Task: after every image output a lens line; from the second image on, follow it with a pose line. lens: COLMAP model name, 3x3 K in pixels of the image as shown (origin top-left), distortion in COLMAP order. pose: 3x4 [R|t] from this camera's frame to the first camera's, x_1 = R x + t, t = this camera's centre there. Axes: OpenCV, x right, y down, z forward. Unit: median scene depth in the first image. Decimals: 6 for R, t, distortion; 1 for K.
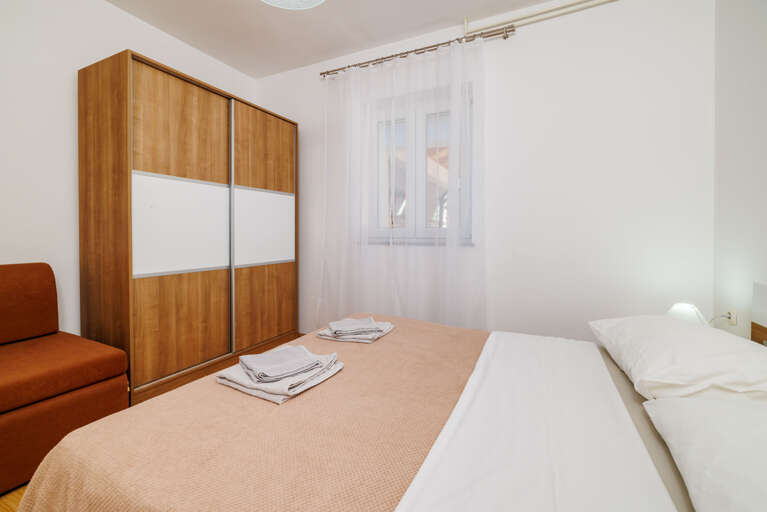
lens RADIAL K [[329.2, 0, 382.3], [0, 329.2, 236.5], [0, 0, 1]] dist [0.002097, 0.000628]
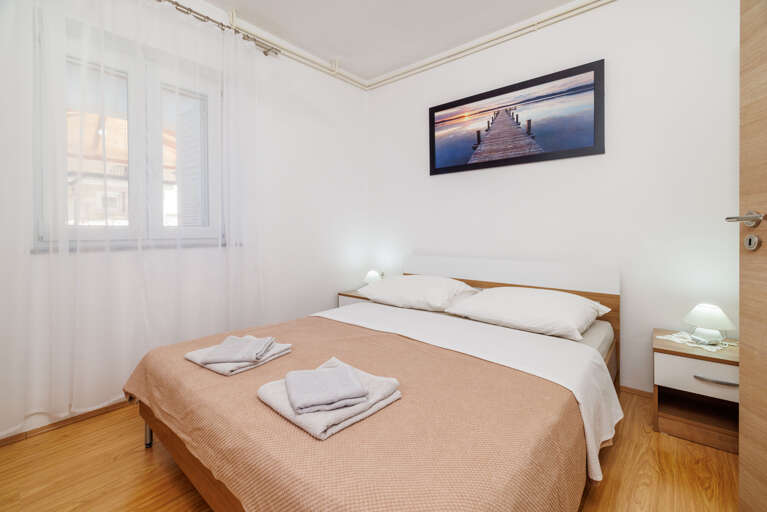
lens RADIAL K [[329.2, 0, 382.3], [0, 329.2, 236.5], [0, 0, 1]] dist [0.002097, 0.000628]
pose [[0.276914, -0.011791, 0.960822, -0.558609], [0.010323, 0.999904, 0.009295, -0.005385], [-0.960839, 0.007345, 0.277009, 0.321378]]
